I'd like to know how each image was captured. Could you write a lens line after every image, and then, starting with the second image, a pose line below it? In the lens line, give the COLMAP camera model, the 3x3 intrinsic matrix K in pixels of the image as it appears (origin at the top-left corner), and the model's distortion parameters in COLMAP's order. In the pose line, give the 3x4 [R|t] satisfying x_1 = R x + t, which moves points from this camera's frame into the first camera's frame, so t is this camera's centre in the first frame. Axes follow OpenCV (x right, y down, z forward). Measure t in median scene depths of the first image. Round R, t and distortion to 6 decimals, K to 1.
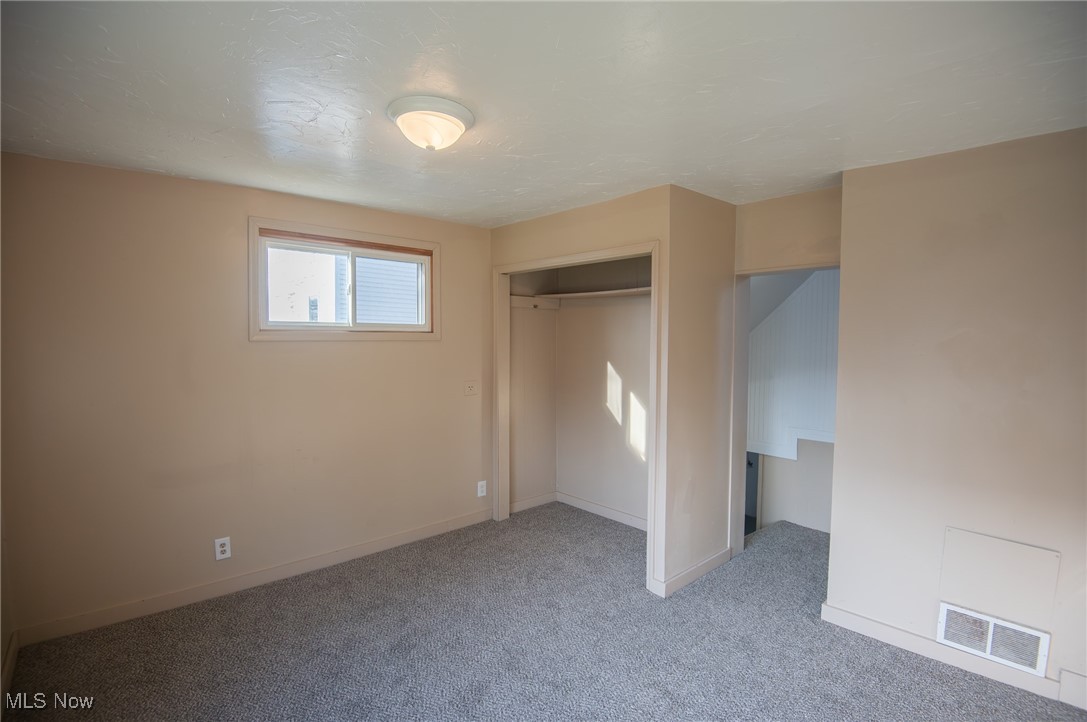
lens RADIAL K [[504.4, 0, 543.8], [0, 504.4, 363.5], [0, 0, 1]] dist [-0.024535, -0.005609]
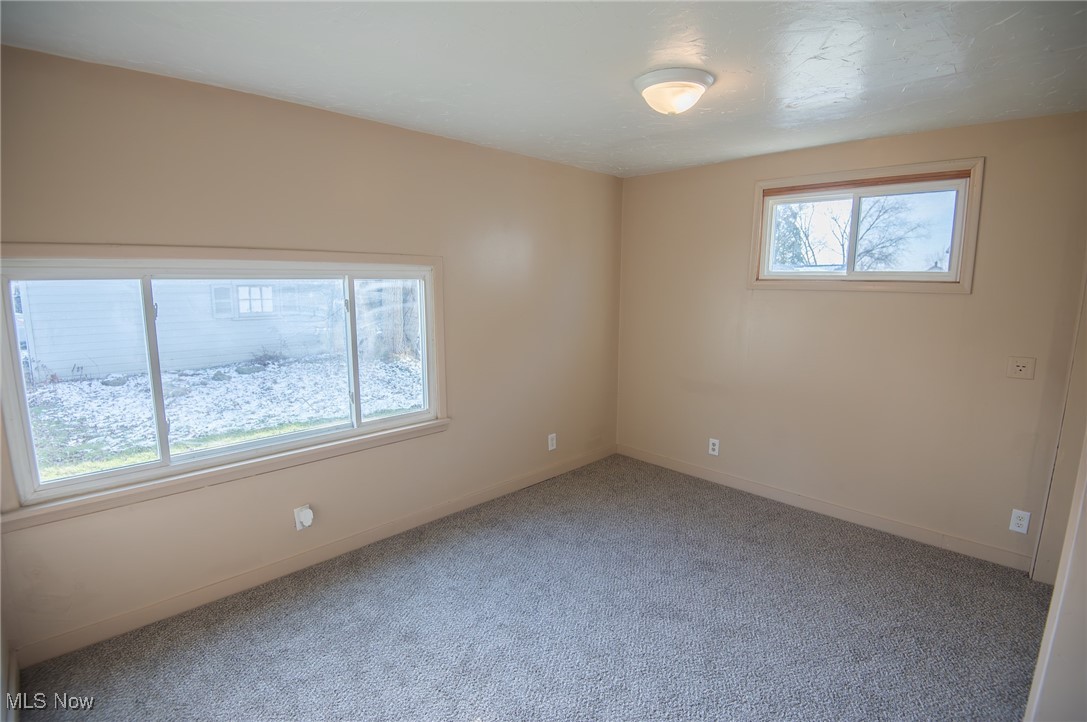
lens RADIAL K [[504.4, 0, 542.7], [0, 504.4, 359.7], [0, 0, 1]] dist [-0.024535, -0.005609]
pose [[0.064546, 0.149194, -0.986699, 0.588076], [-0.059636, 0.987570, 0.145424, -0.022925], [0.996131, 0.049456, 0.072641, 0.425002]]
